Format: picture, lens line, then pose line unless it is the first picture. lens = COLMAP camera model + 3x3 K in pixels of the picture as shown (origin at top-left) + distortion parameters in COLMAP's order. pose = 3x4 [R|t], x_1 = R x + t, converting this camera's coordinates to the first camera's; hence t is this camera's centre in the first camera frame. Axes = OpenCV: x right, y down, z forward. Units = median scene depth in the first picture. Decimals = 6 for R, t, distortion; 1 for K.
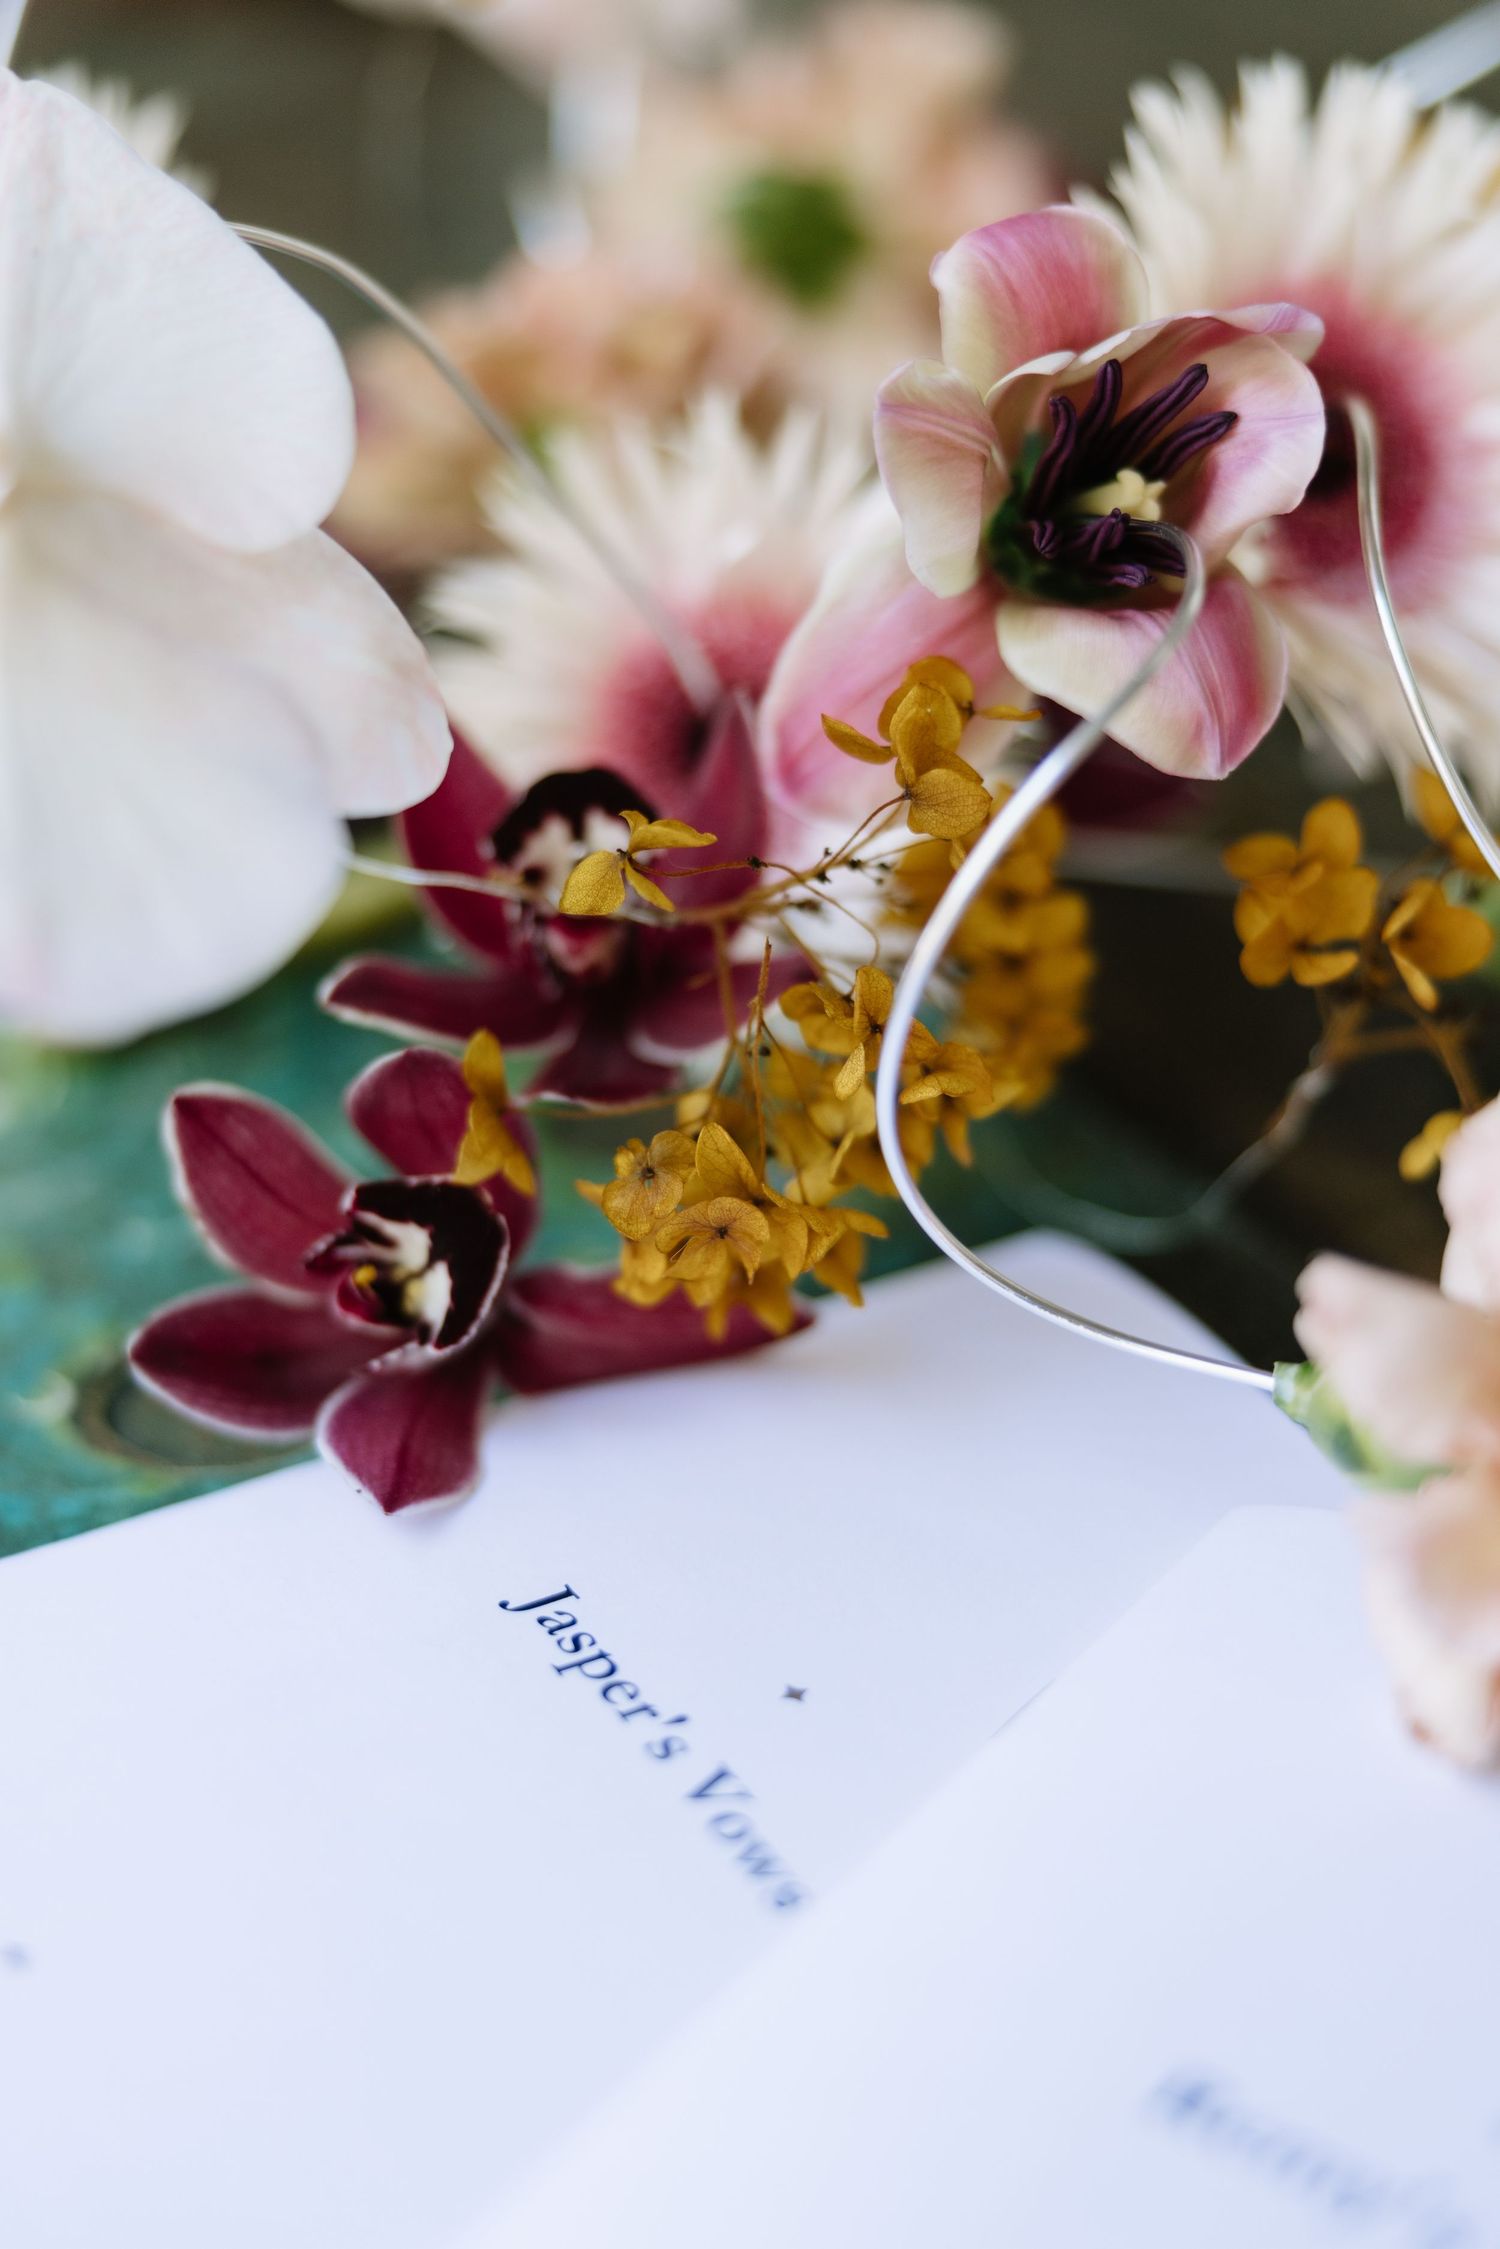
lens RADIAL K [[4568.8, 0, 909.1], [0, 4568.8, 1126.6], [0, 0, 1]] dist [0.034651, 0.508127]
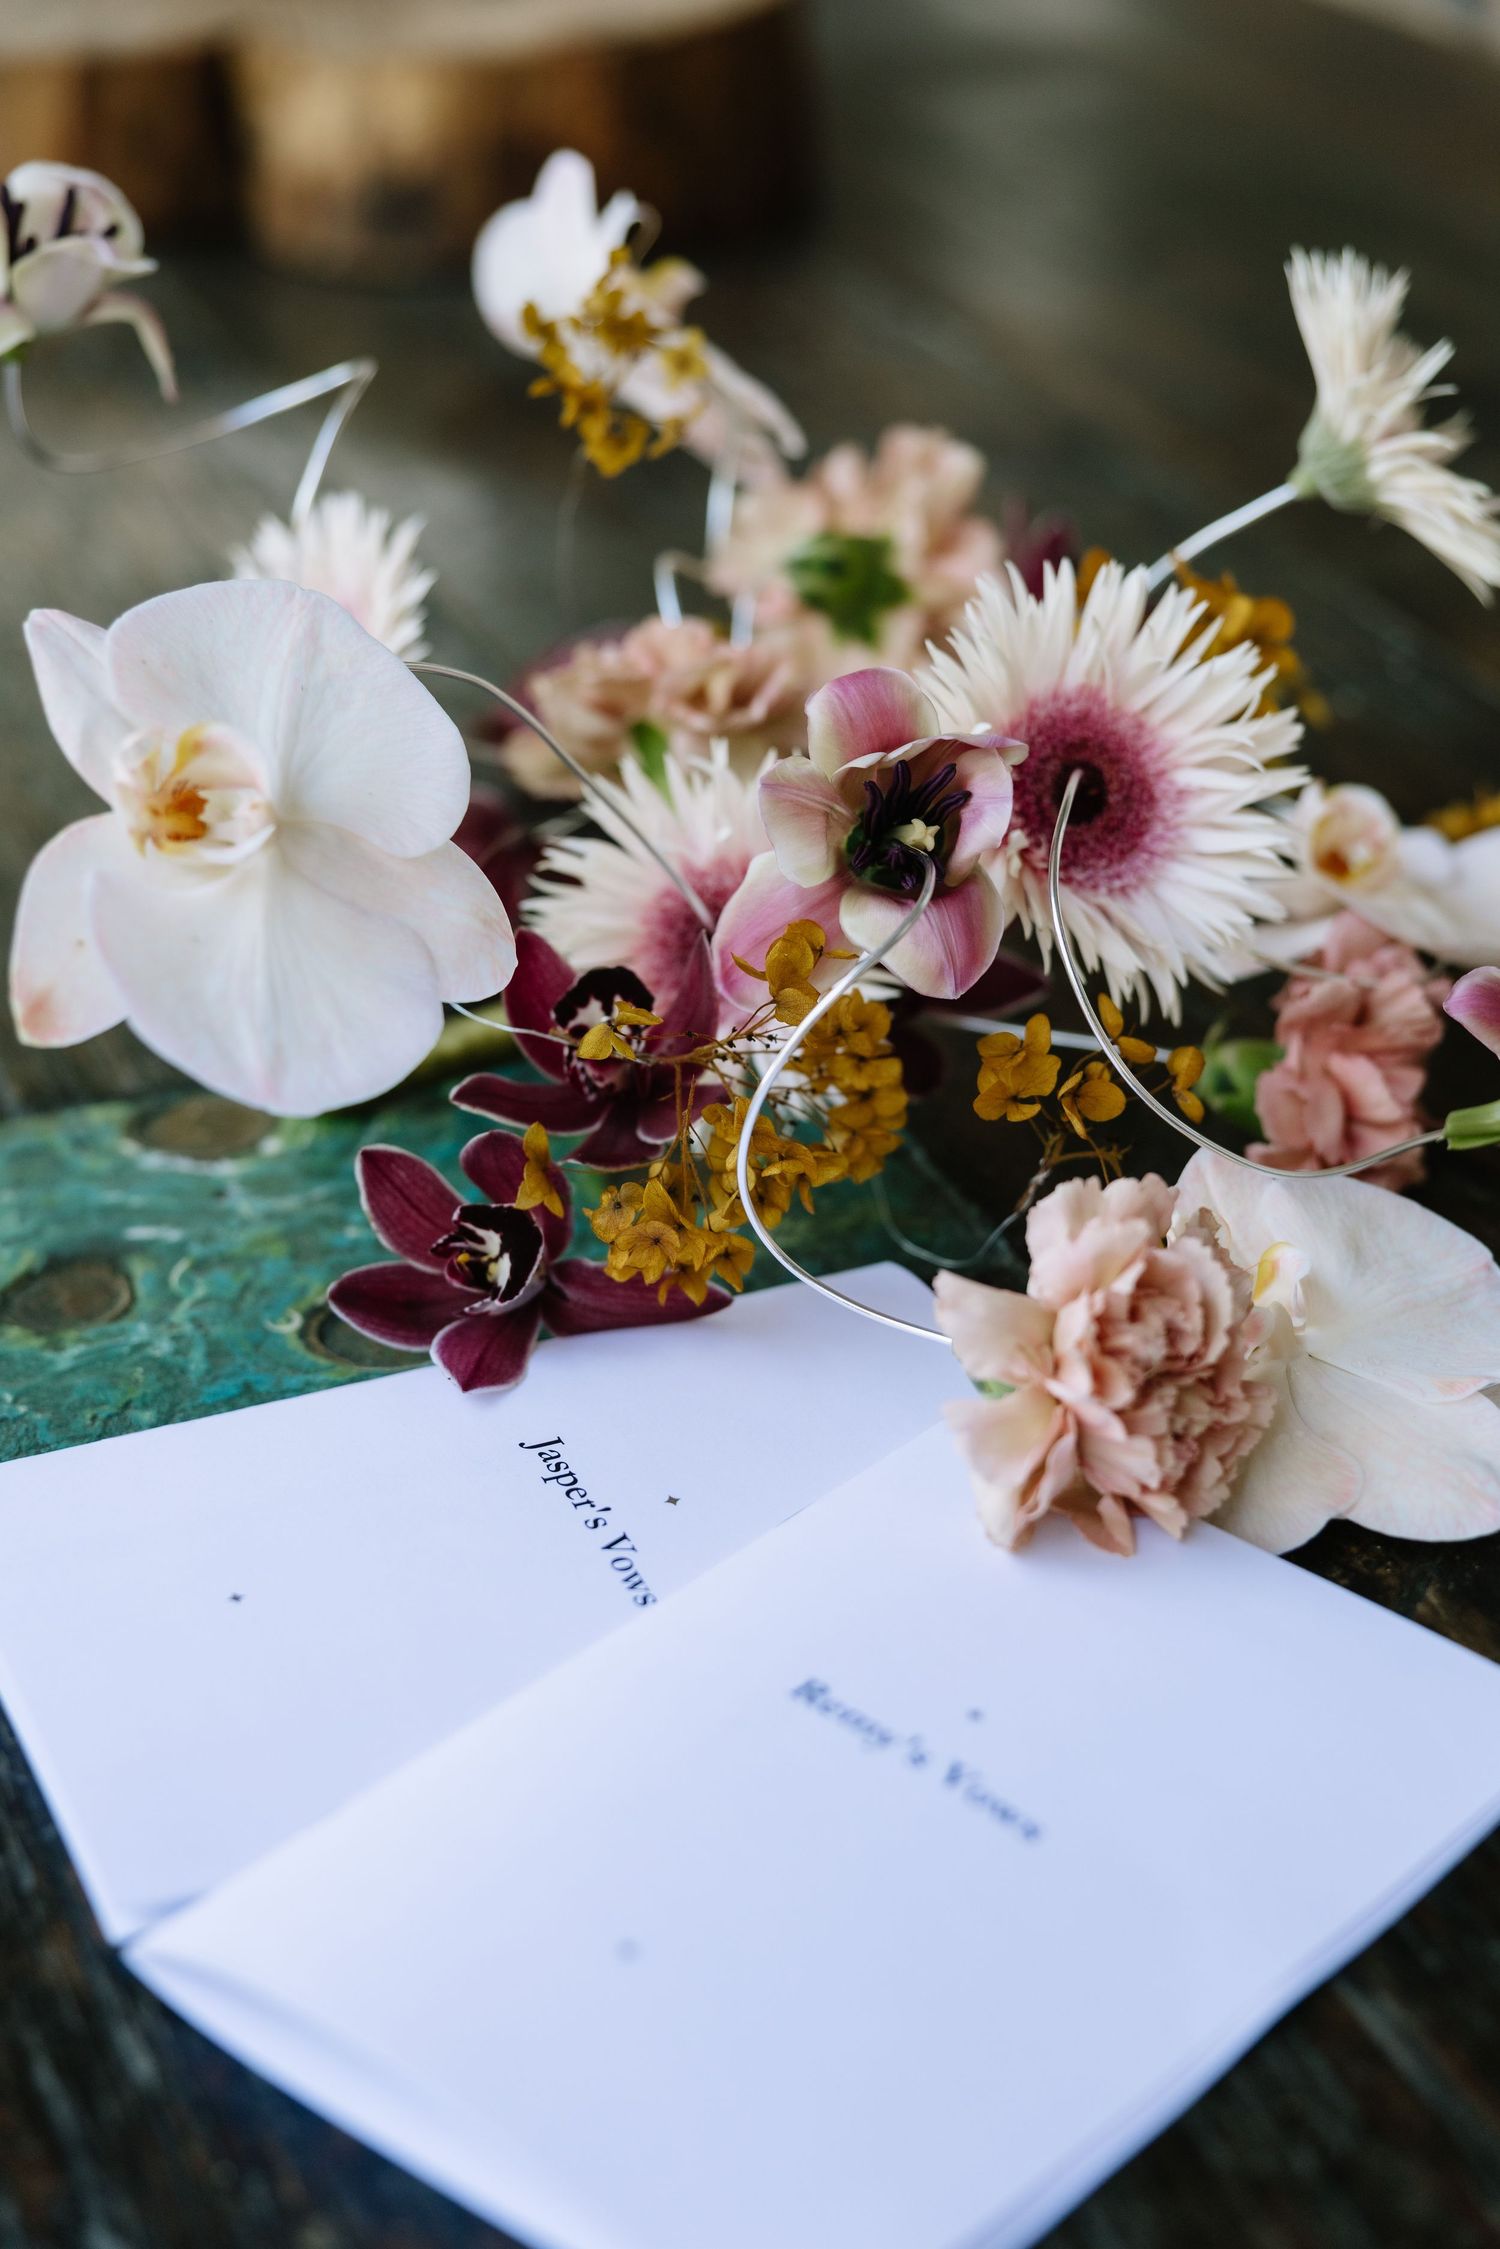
lens RADIAL K [[4151.0, 0, 749.3], [0, 4151.0, 1078.3], [0, 0, 1]] dist [-0.013597, -0.095562]
pose [[0.992942, 0.047049, -0.108869, 0.159318], [-0.049764, 0.998511, -0.022357, -0.006146], [0.107655, 0.027617, 0.993805, -0.569513]]
